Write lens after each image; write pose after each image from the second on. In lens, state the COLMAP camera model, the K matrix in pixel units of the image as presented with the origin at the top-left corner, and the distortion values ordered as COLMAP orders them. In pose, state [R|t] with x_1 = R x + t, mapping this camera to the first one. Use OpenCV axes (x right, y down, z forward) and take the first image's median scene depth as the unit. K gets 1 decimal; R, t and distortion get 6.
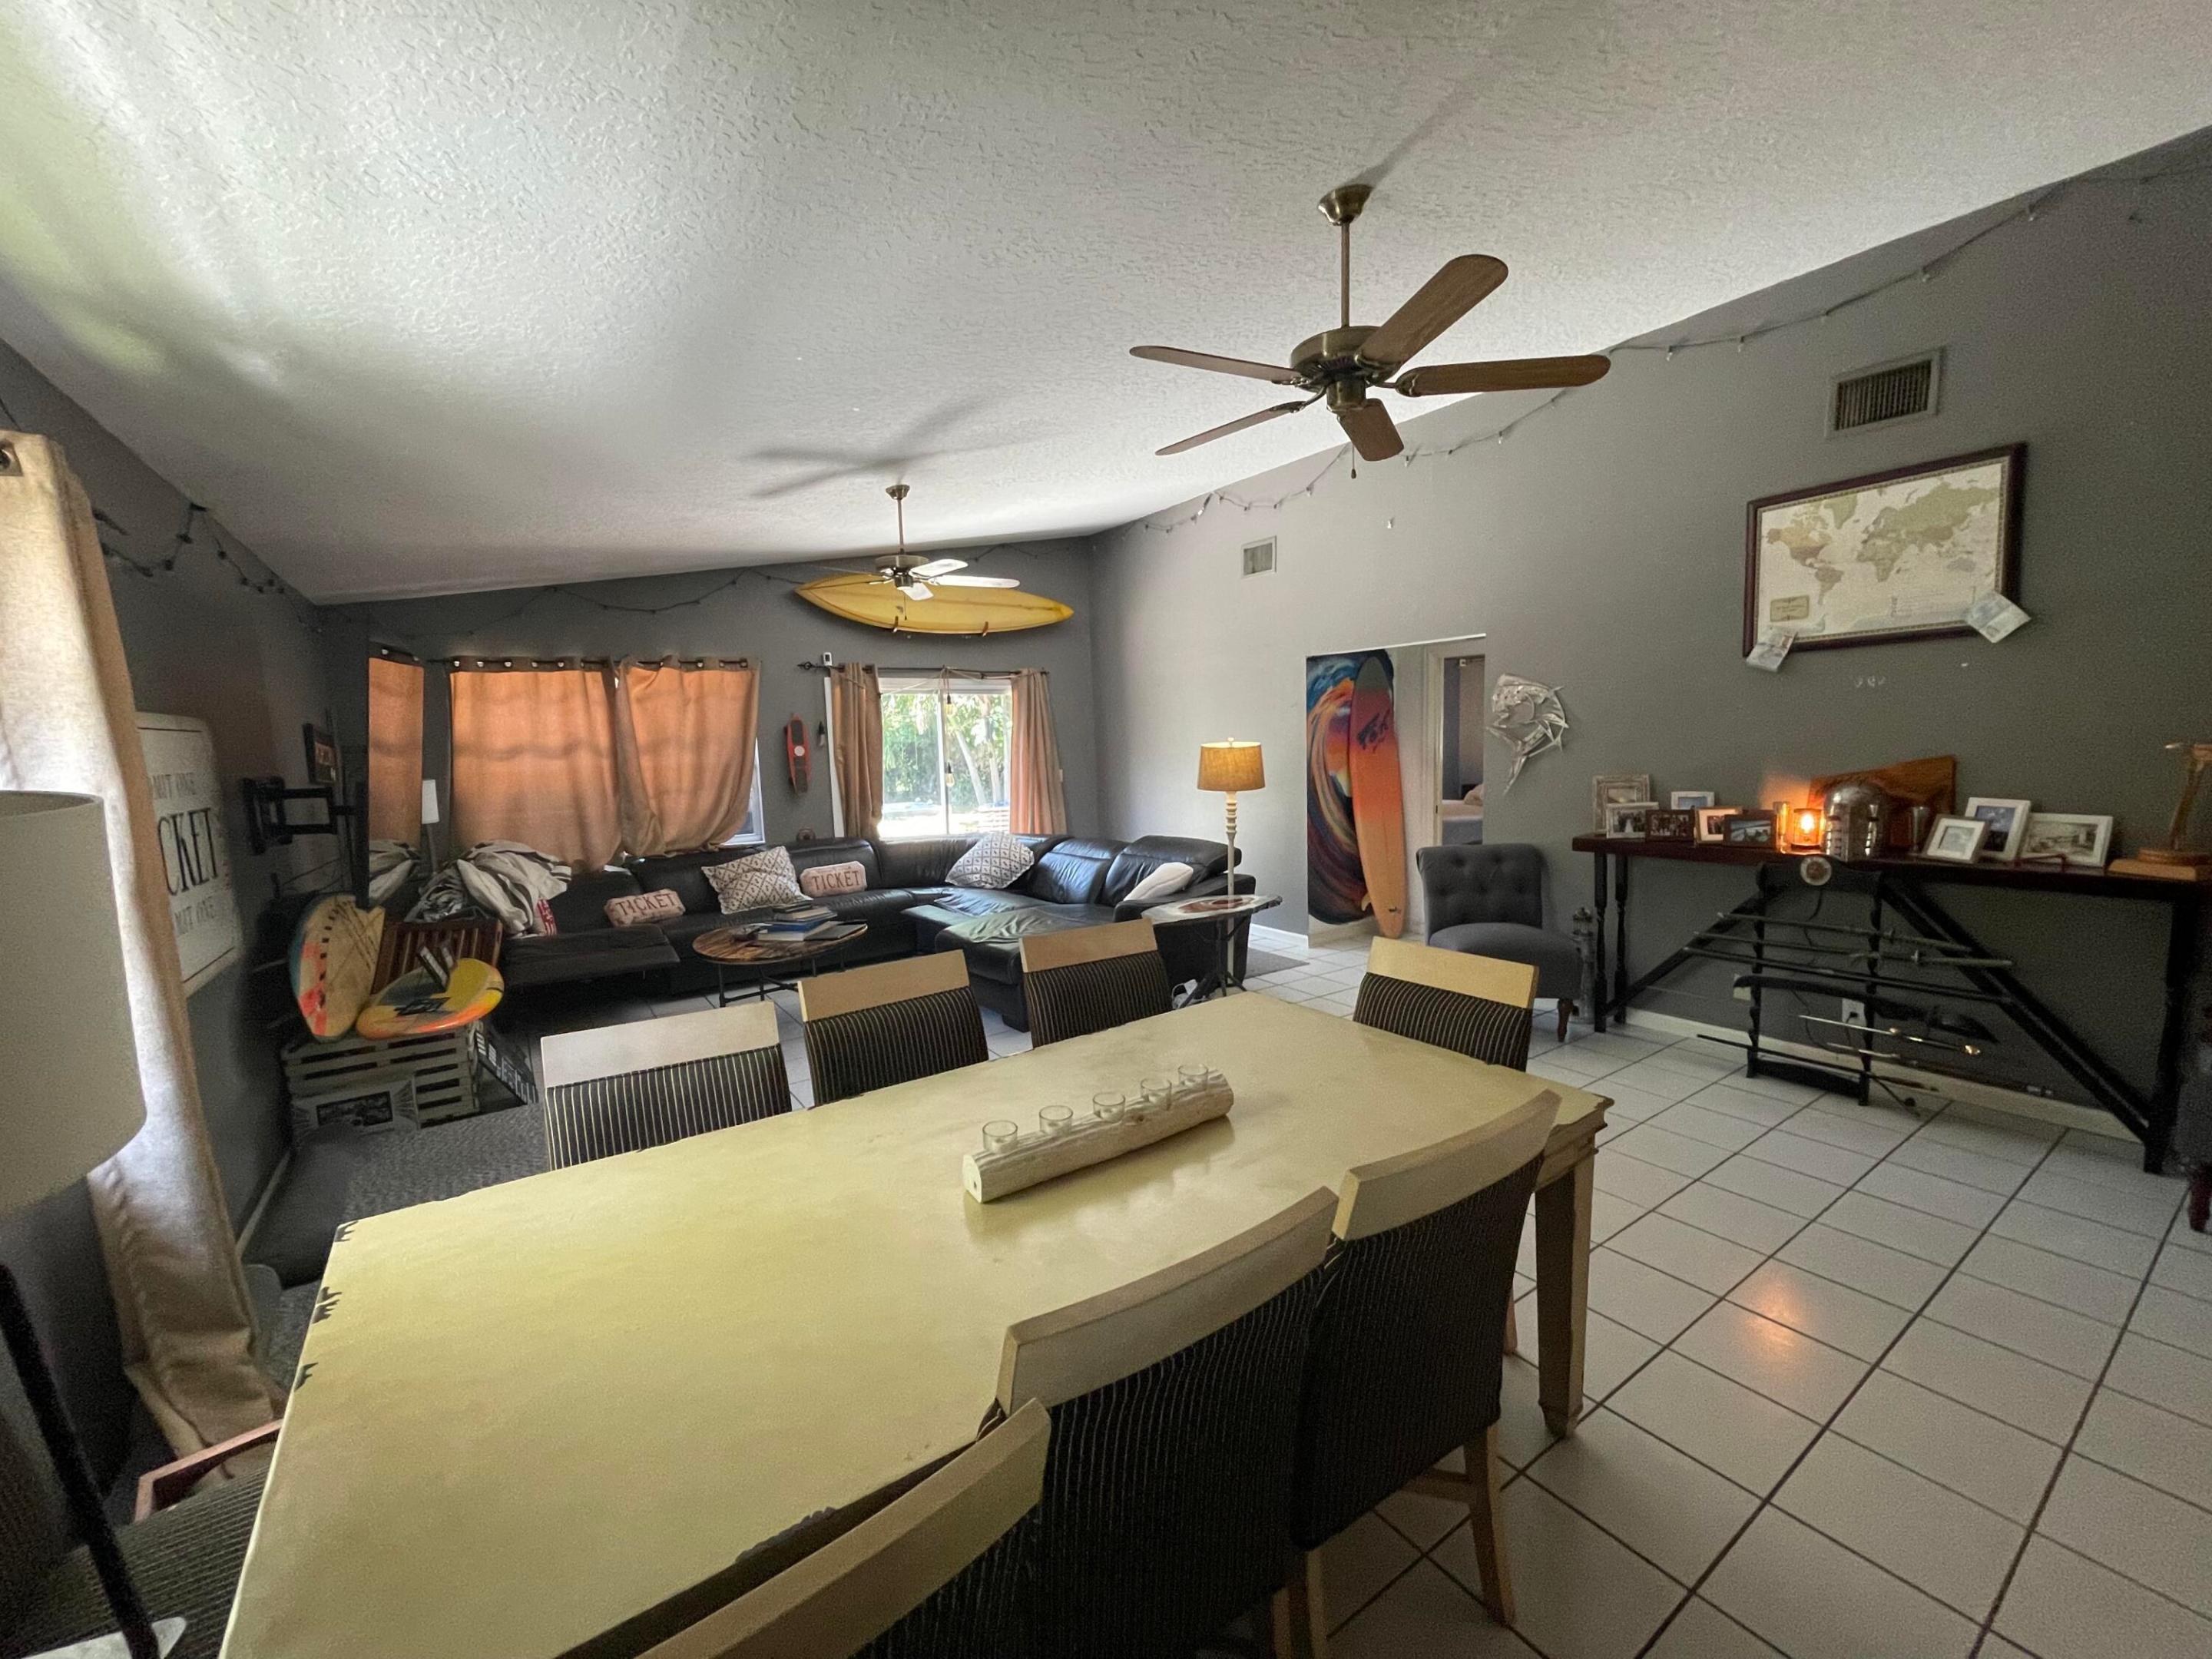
lens RADIAL K [[891.4, 0, 1102.5], [0, 891.4, 838.3], [0, 0, 1]] dist [-0.003149, 0.000056]
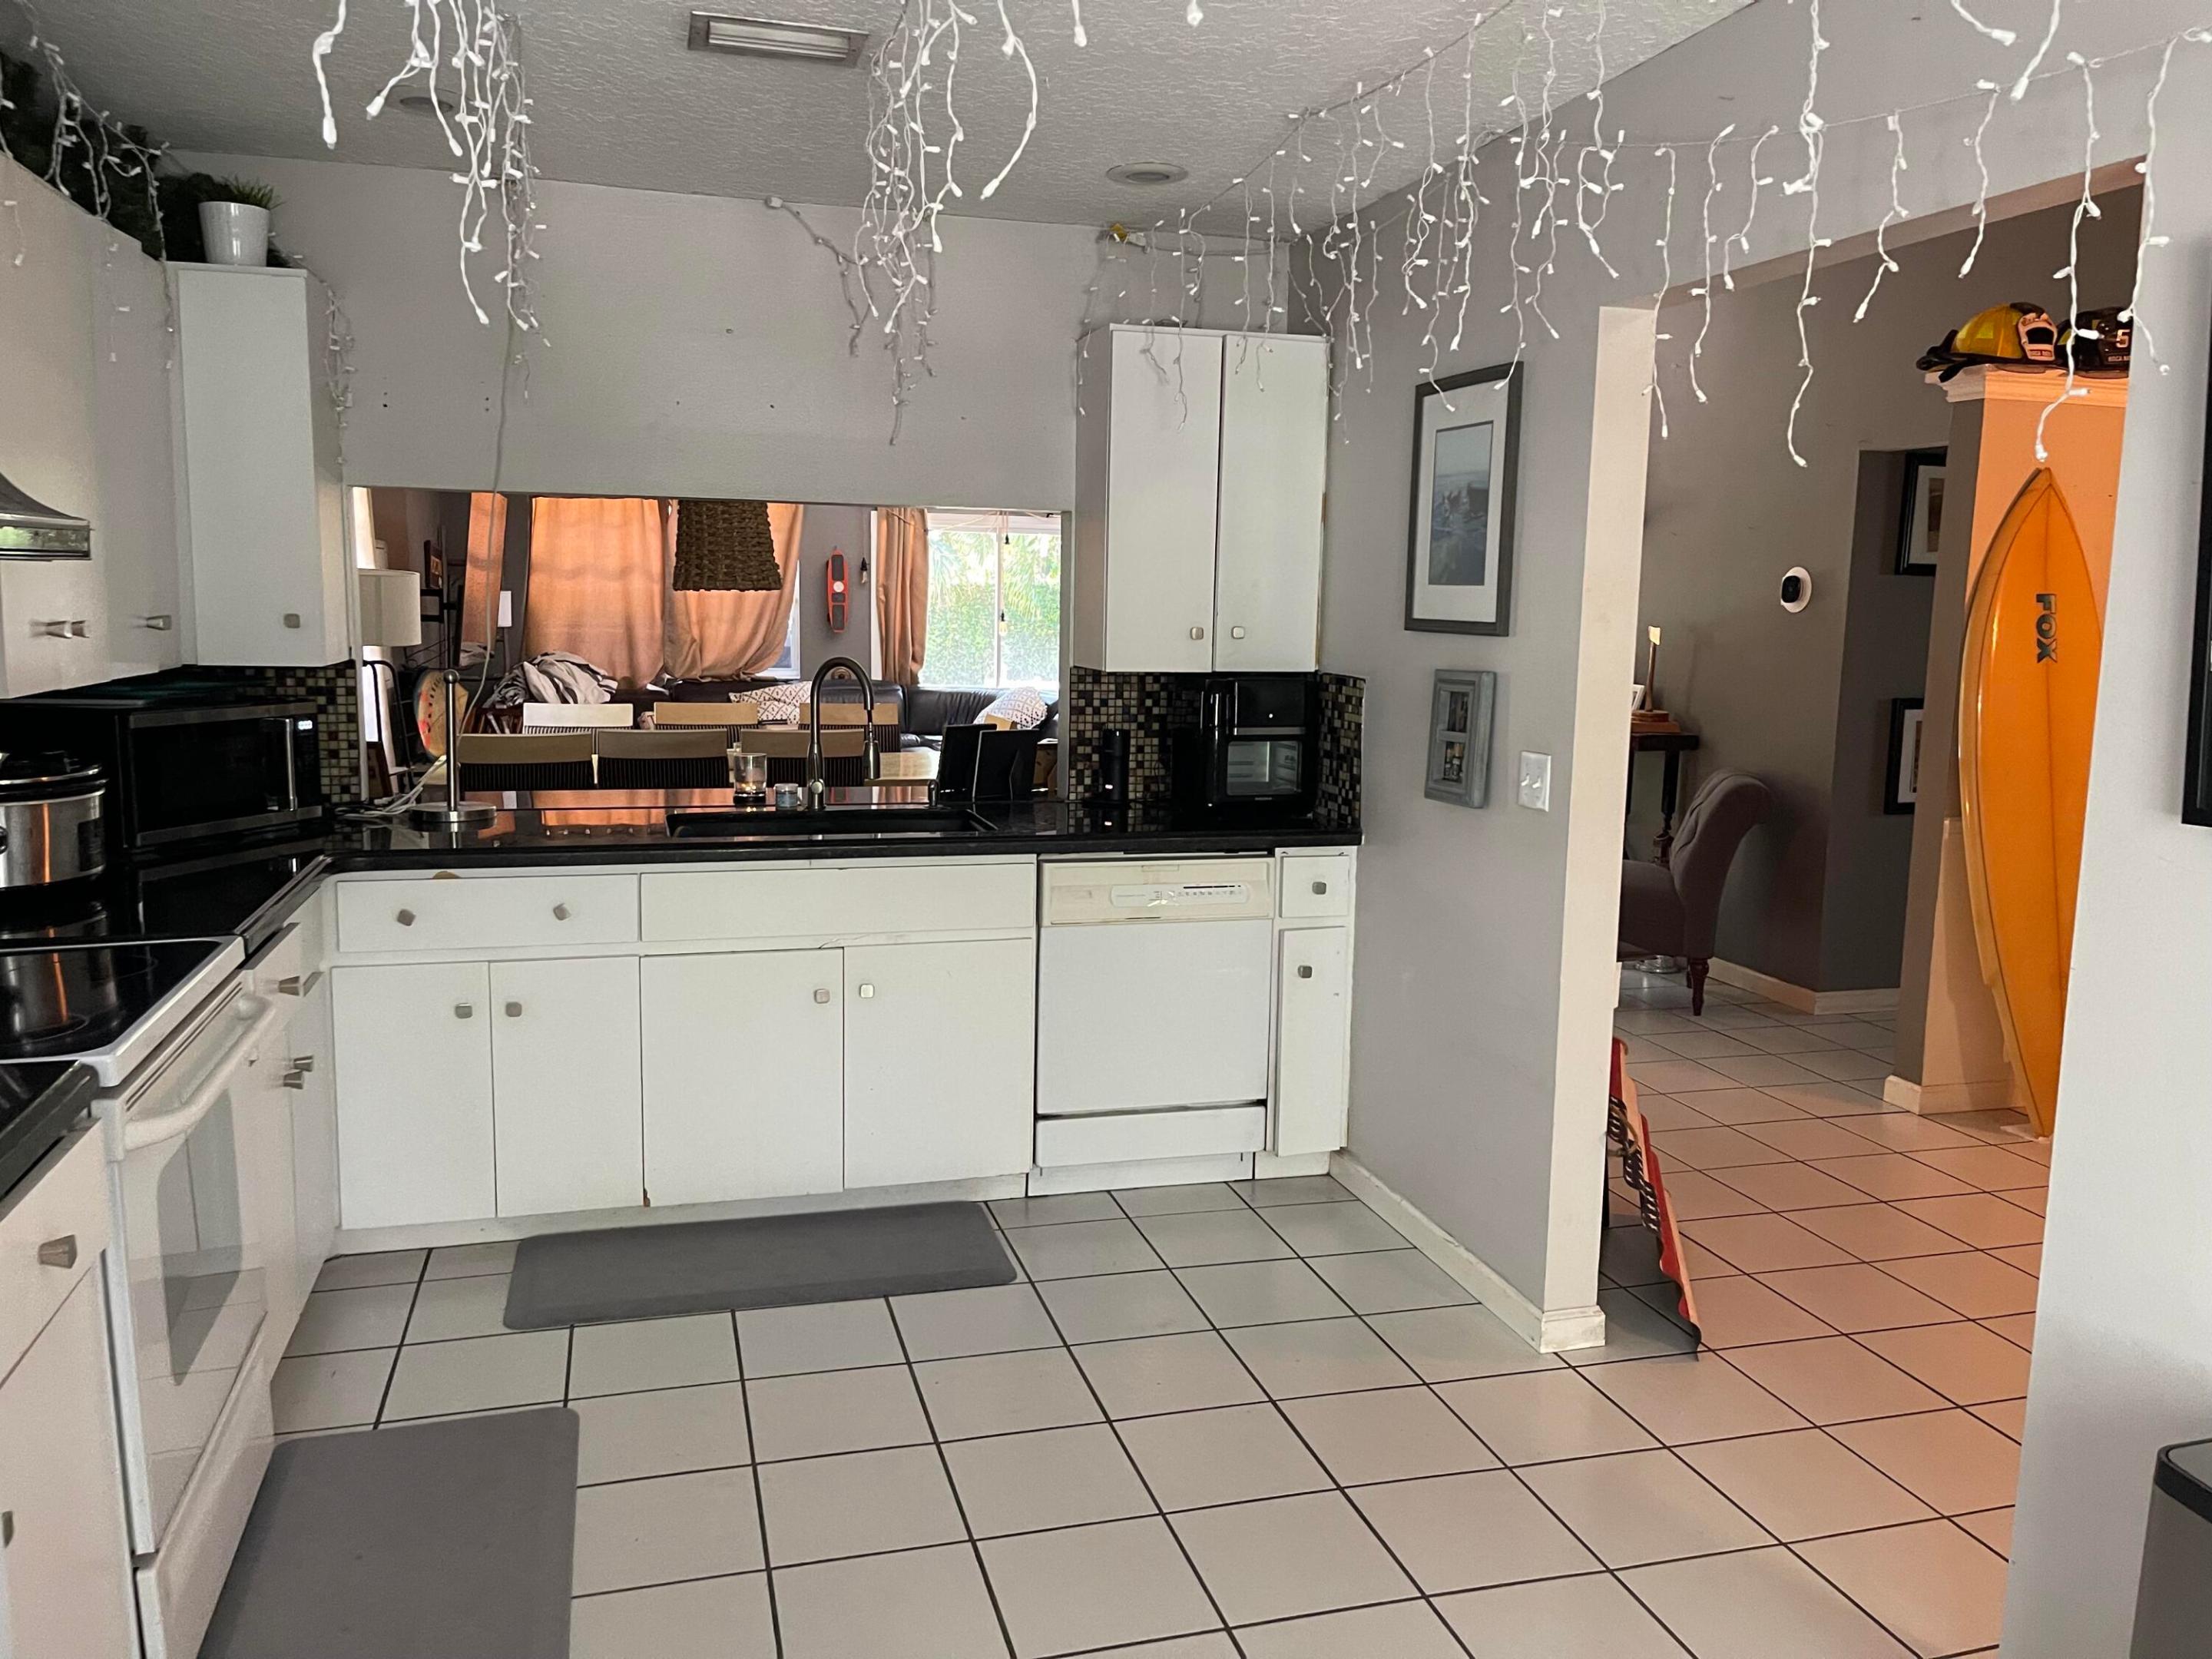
lens RADIAL K [[1674.9, 0, 1127.7], [0, 1674.9, 820.5], [0, 0, 1]] dist [0.067748, -0.084465]
pose [[0.948387, 0.092977, -0.303179, 0.596303], [-0.086072, 0.995635, 0.036089, 0.069627], [0.305211, -0.008131, 0.952250, -0.721412]]
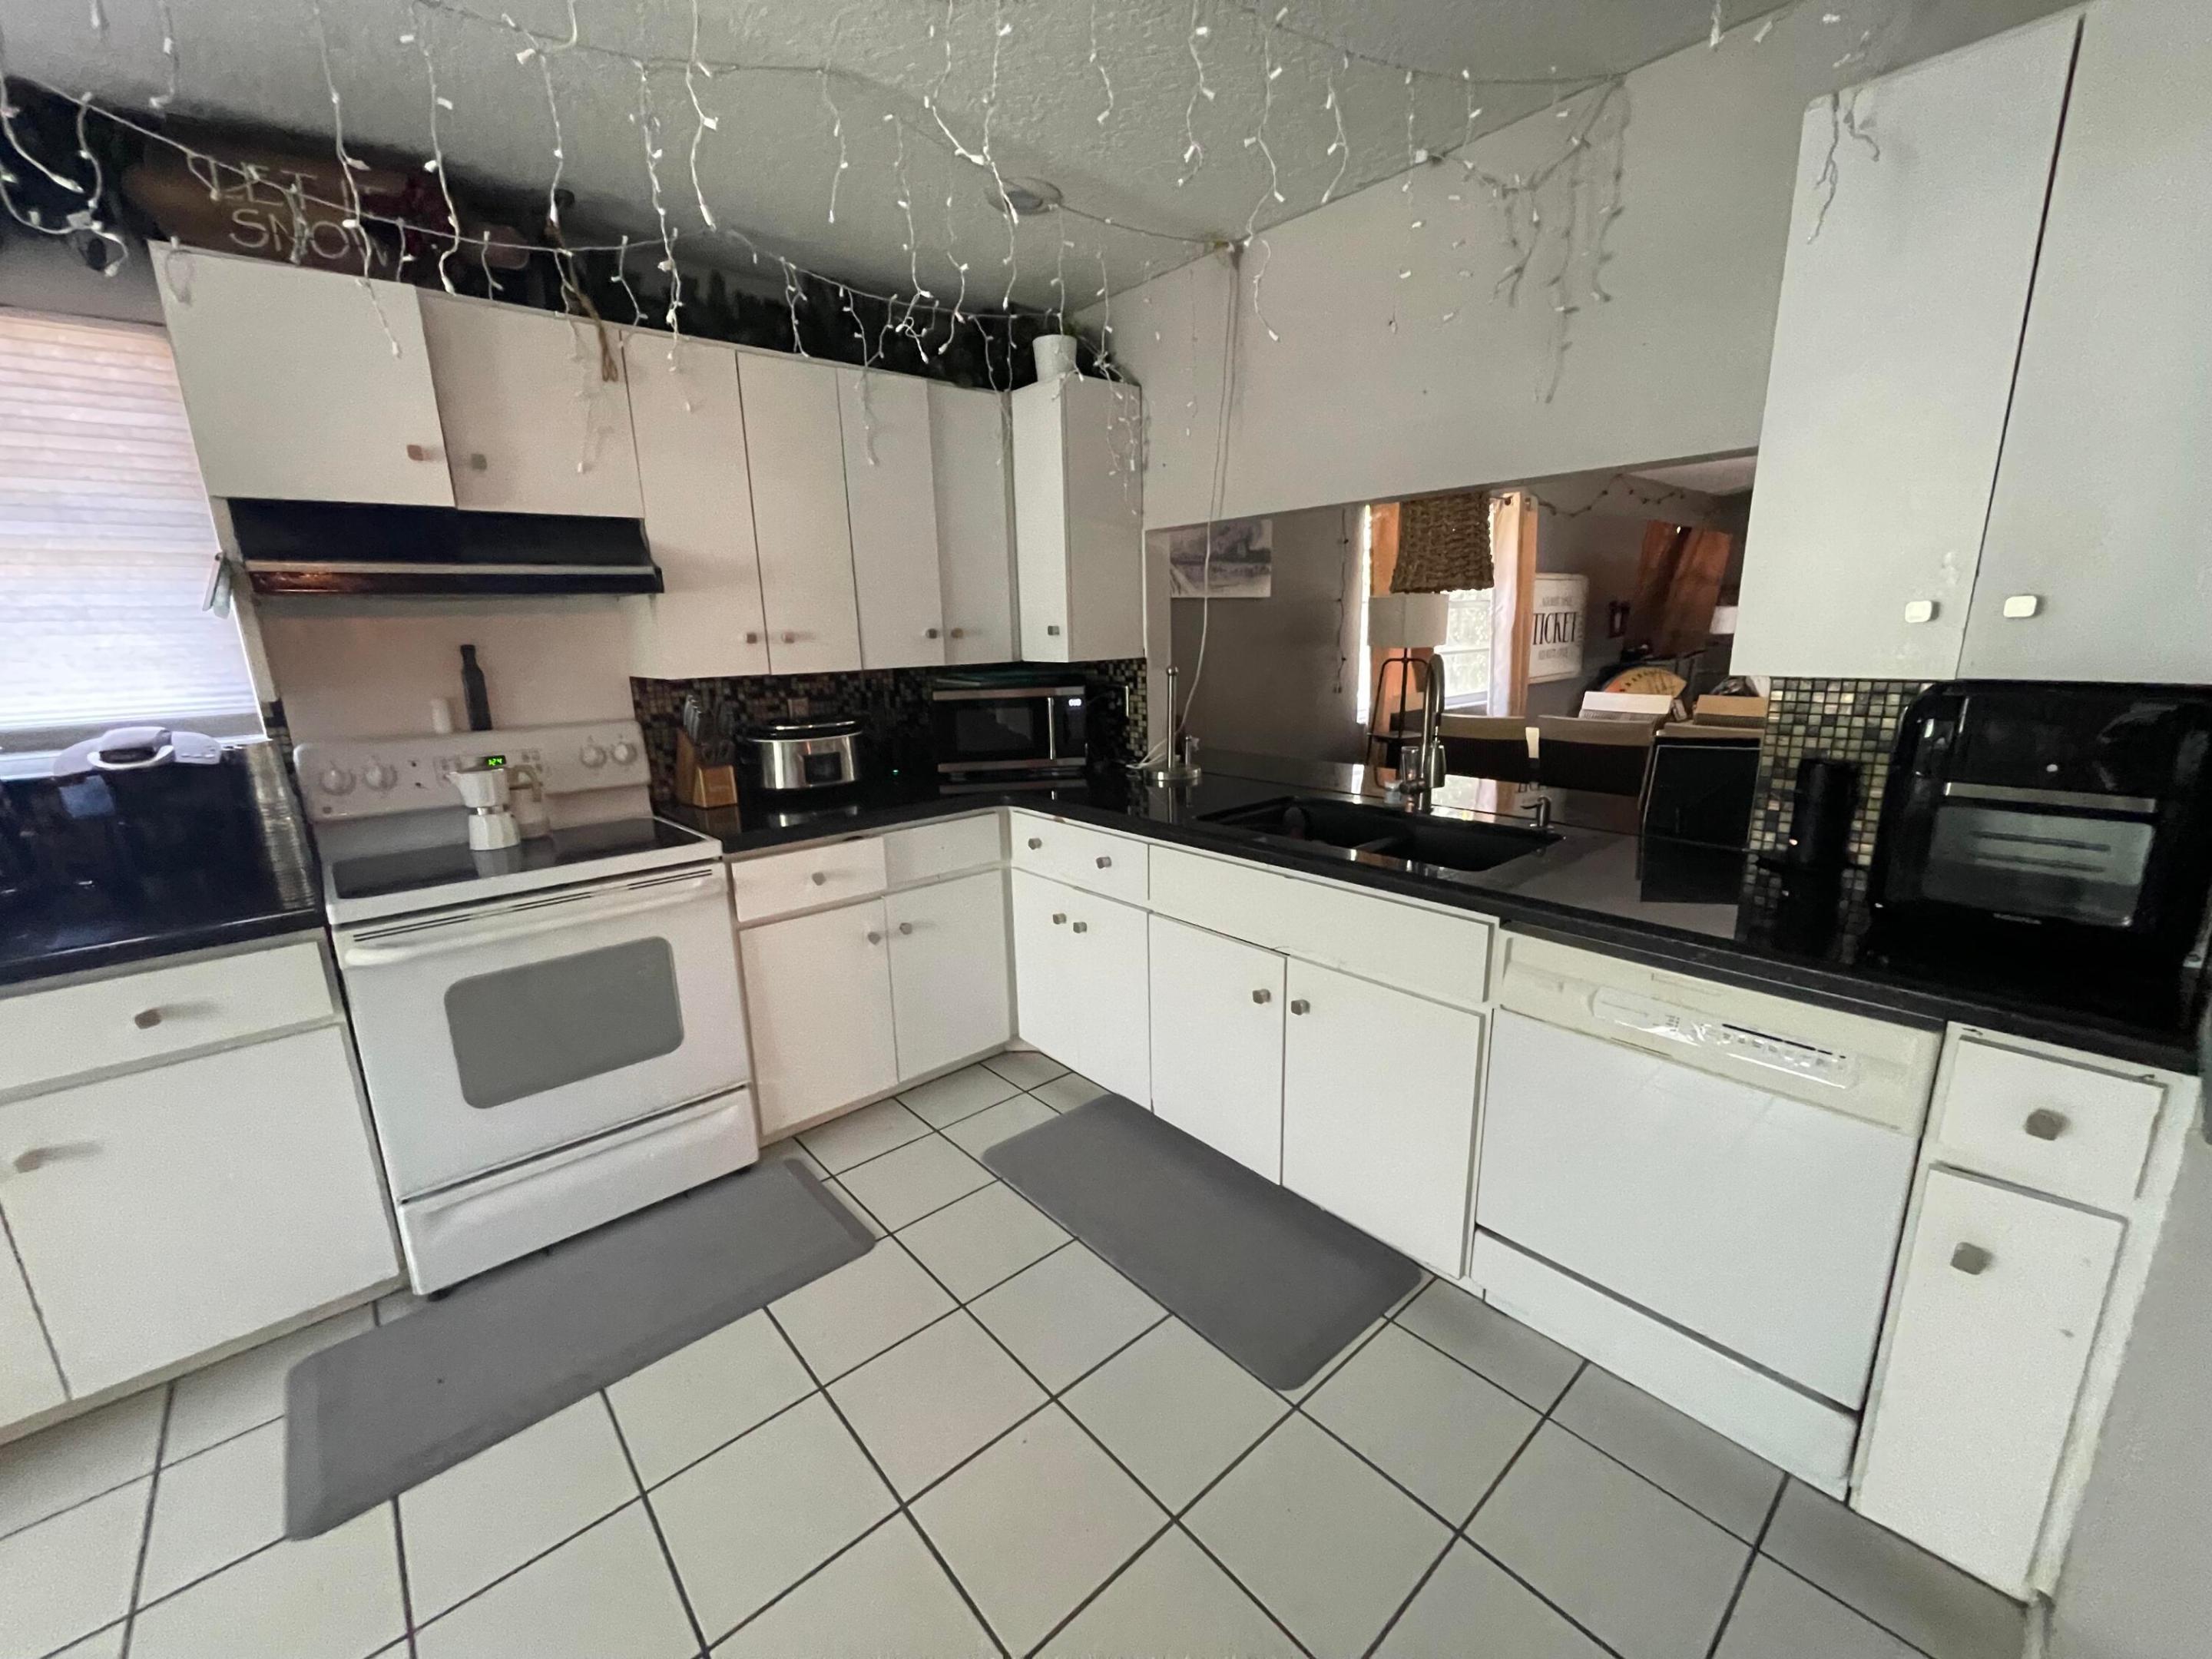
lens RADIAL K [[891.4, 0, 1101.2], [0, 891.4, 839.9], [0, 0, 1]] dist [-0.003149, 0.000056]
pose [[0.116055, 0.262895, -0.957819, 0.601881], [-0.091943, 0.963038, 0.253188, 0.031069], [0.988978, 0.058681, 0.135937, -0.263282]]
